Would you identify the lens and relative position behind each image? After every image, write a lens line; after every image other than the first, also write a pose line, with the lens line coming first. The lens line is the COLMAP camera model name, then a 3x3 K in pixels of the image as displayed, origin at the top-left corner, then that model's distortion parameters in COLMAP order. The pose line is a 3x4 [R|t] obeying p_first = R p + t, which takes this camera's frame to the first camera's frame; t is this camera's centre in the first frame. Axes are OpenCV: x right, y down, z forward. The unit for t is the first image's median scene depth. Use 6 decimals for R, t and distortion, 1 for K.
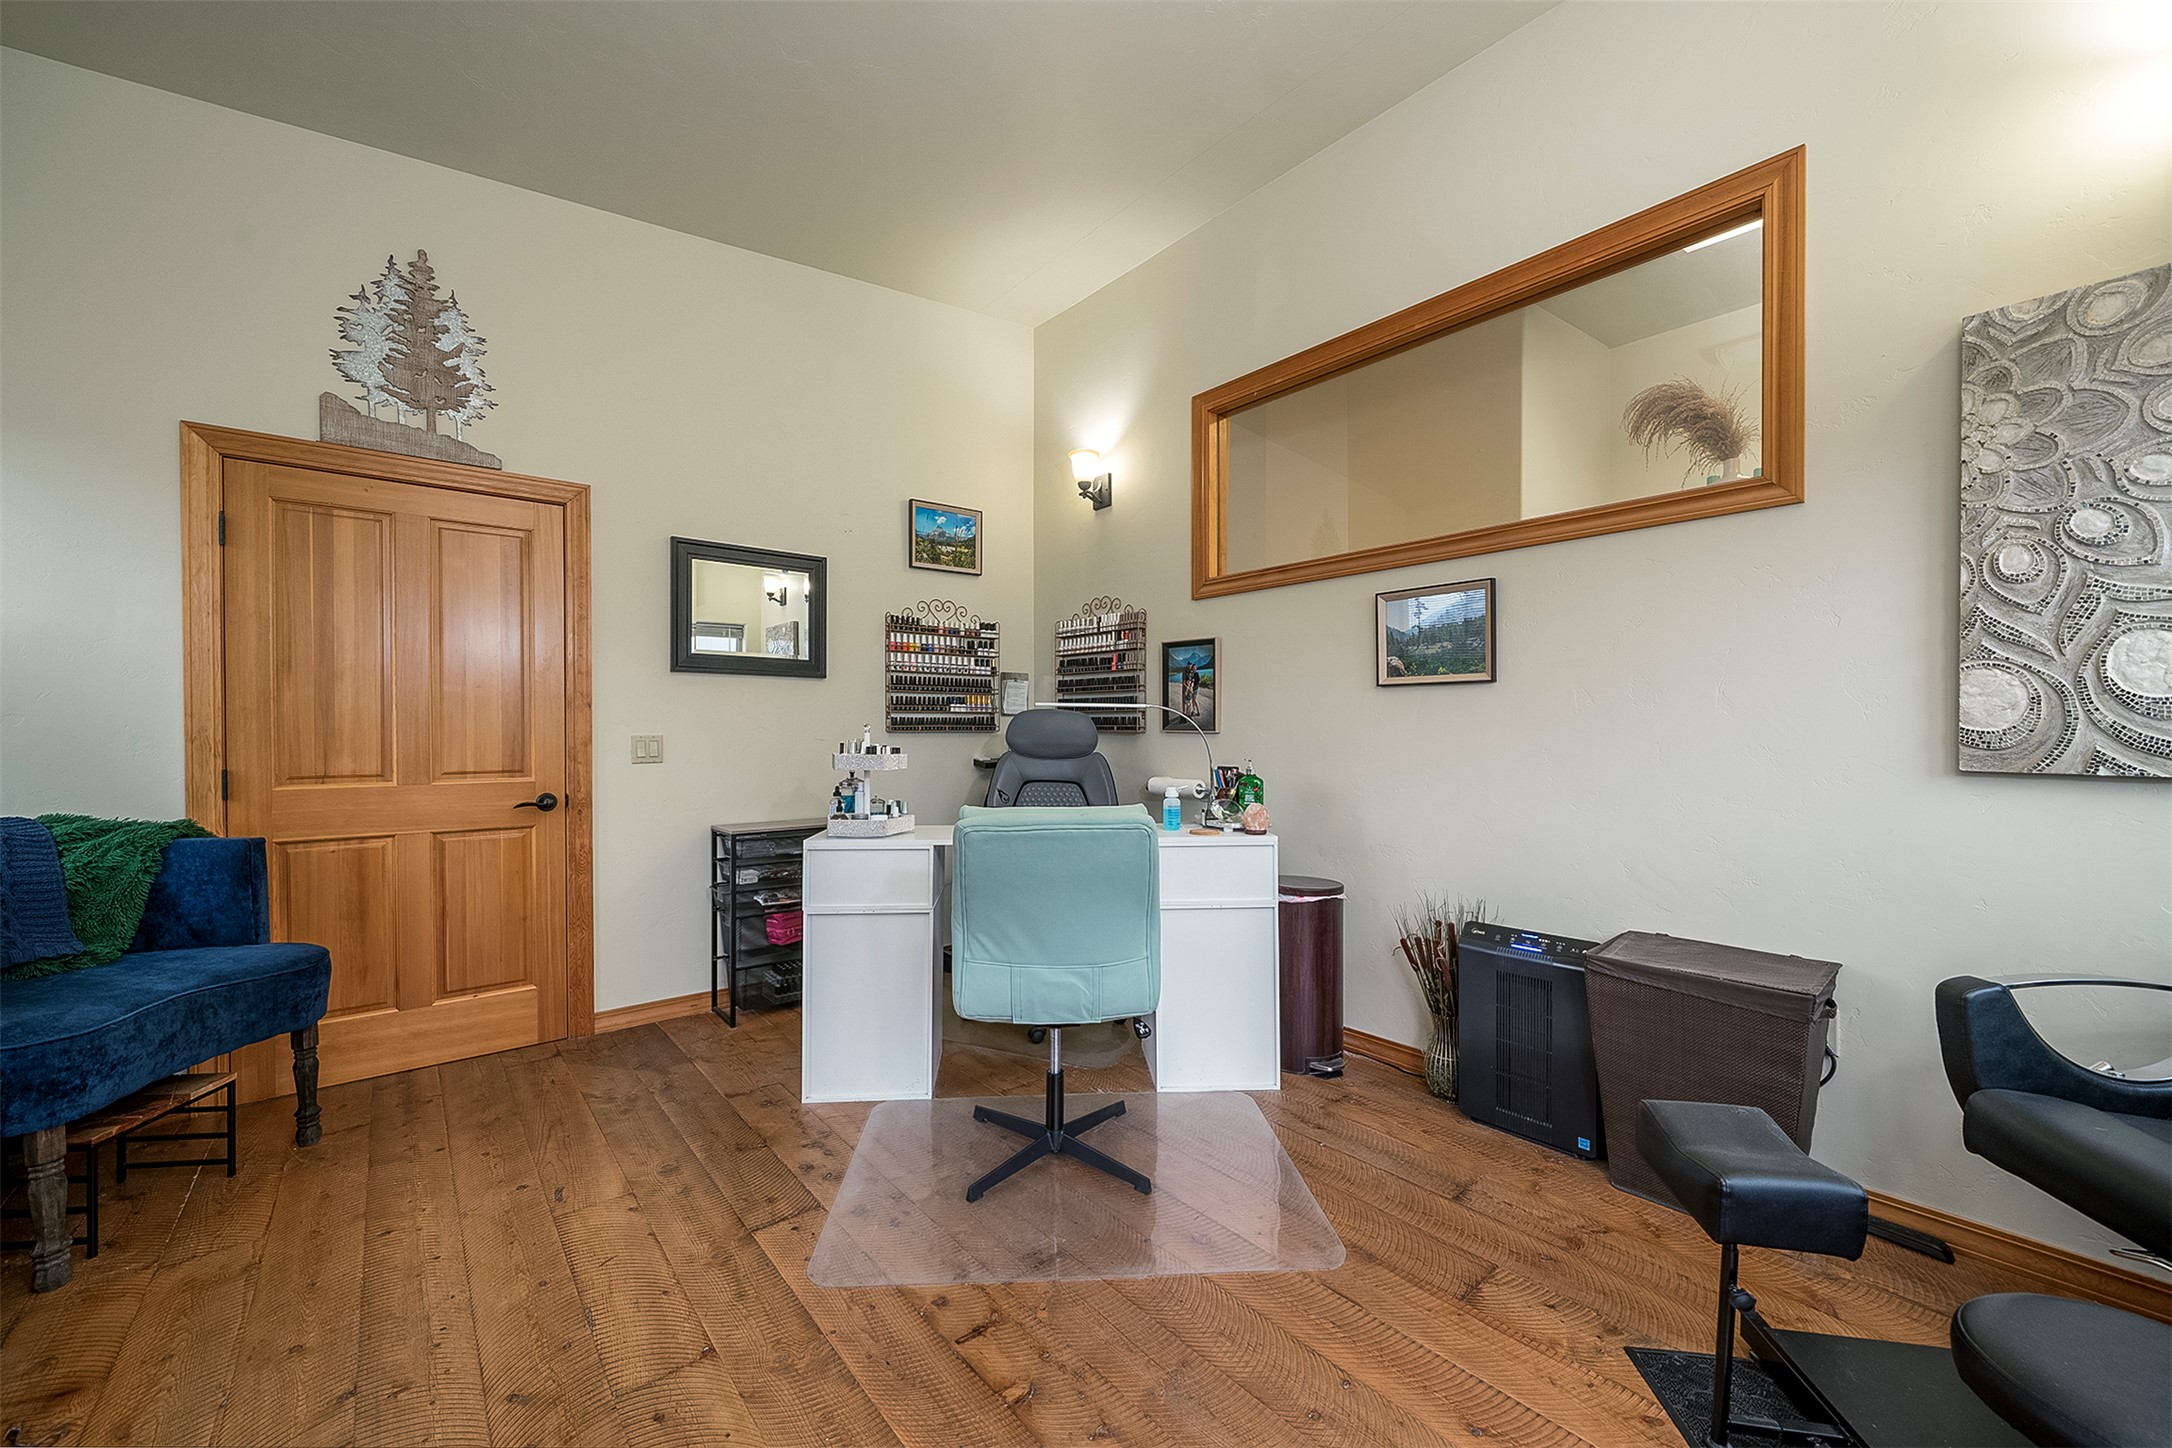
lens RADIAL K [[856.5, 0, 1084.7], [0, 856.5, 727.0], [0, 0, 1]] dist [-0.000202, 0.000067]
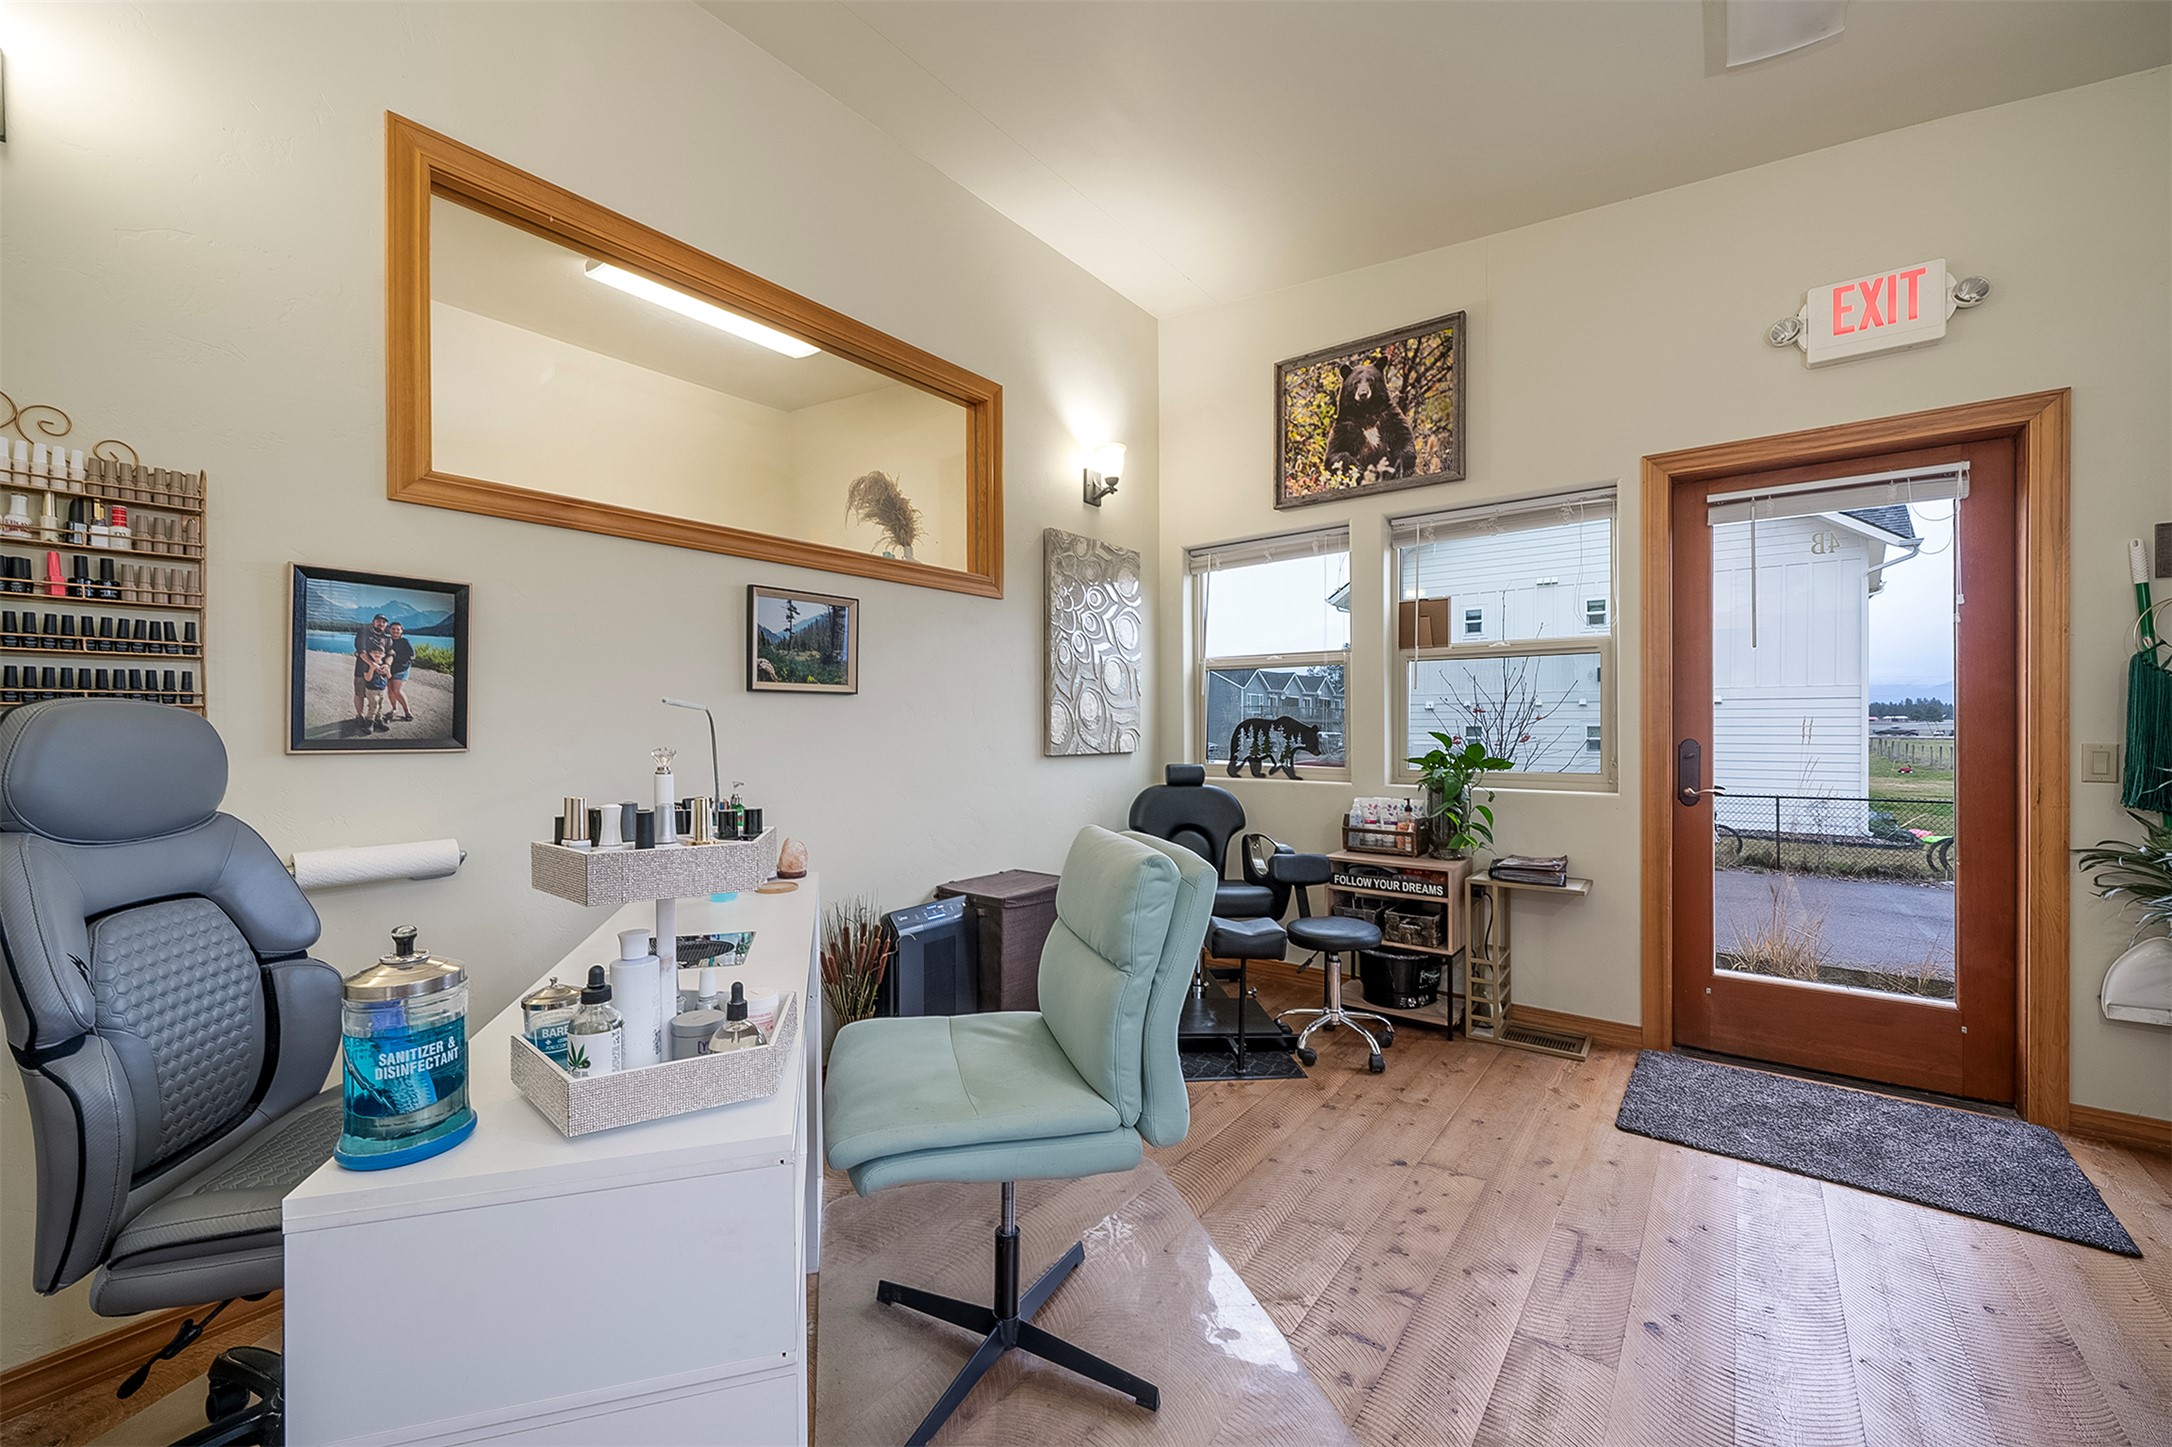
lens RADIAL K [[856.5, 0, 1085.3], [0, 856.5, 727.3], [0, 0, 1]] dist [-0.000202, 0.000067]
pose [[-0.216303, 0.000933, 0.976326, -0.488131], [0.004263, 0.999991, -0.000011, -0.007045], [-0.976317, 0.004159, -0.216305, 0.710224]]
